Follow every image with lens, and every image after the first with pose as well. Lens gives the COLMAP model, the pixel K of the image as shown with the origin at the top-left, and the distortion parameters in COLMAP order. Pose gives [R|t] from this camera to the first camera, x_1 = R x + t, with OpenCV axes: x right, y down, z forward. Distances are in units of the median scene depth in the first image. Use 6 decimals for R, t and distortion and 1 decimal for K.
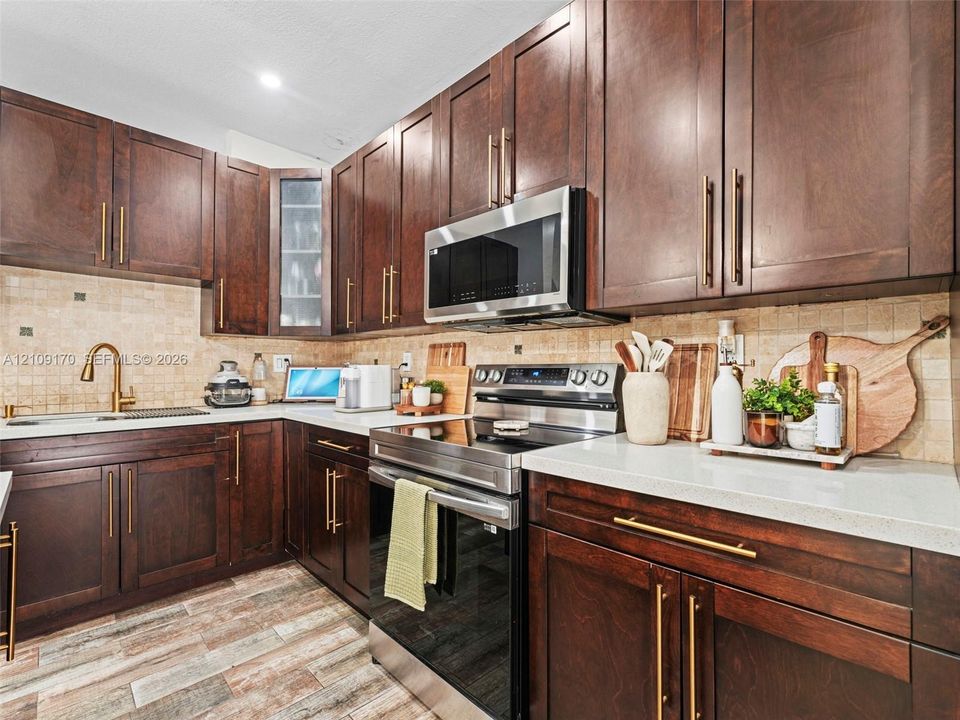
lens RADIAL K [[439.8, 0, 474.7], [0, 439.8, 368.9], [0, 0, 1]] dist [-0.002890, 0.001201]
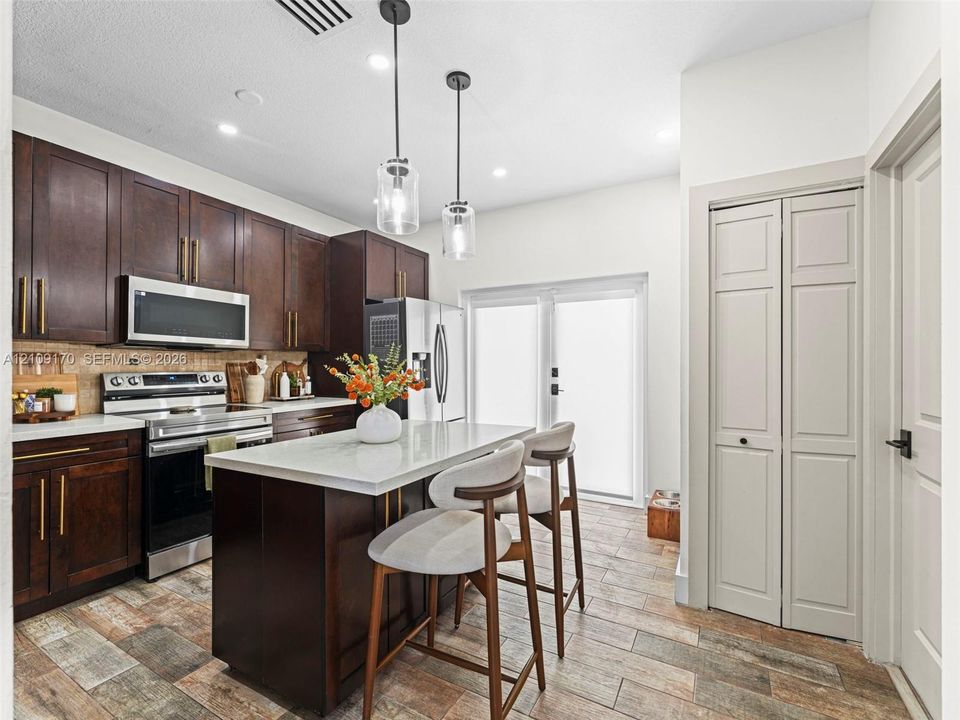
lens RADIAL K [[439.8, 0, 480.4], [0, 439.8, 358.2], [0, 0, 1]] dist [-0.002890, 0.001201]
pose [[-0.278892, 0.009273, 0.960278, -1.924278], [-0.001507, 0.999948, -0.010093, -0.052351], [-0.960321, -0.004262, -0.278864, 0.382334]]
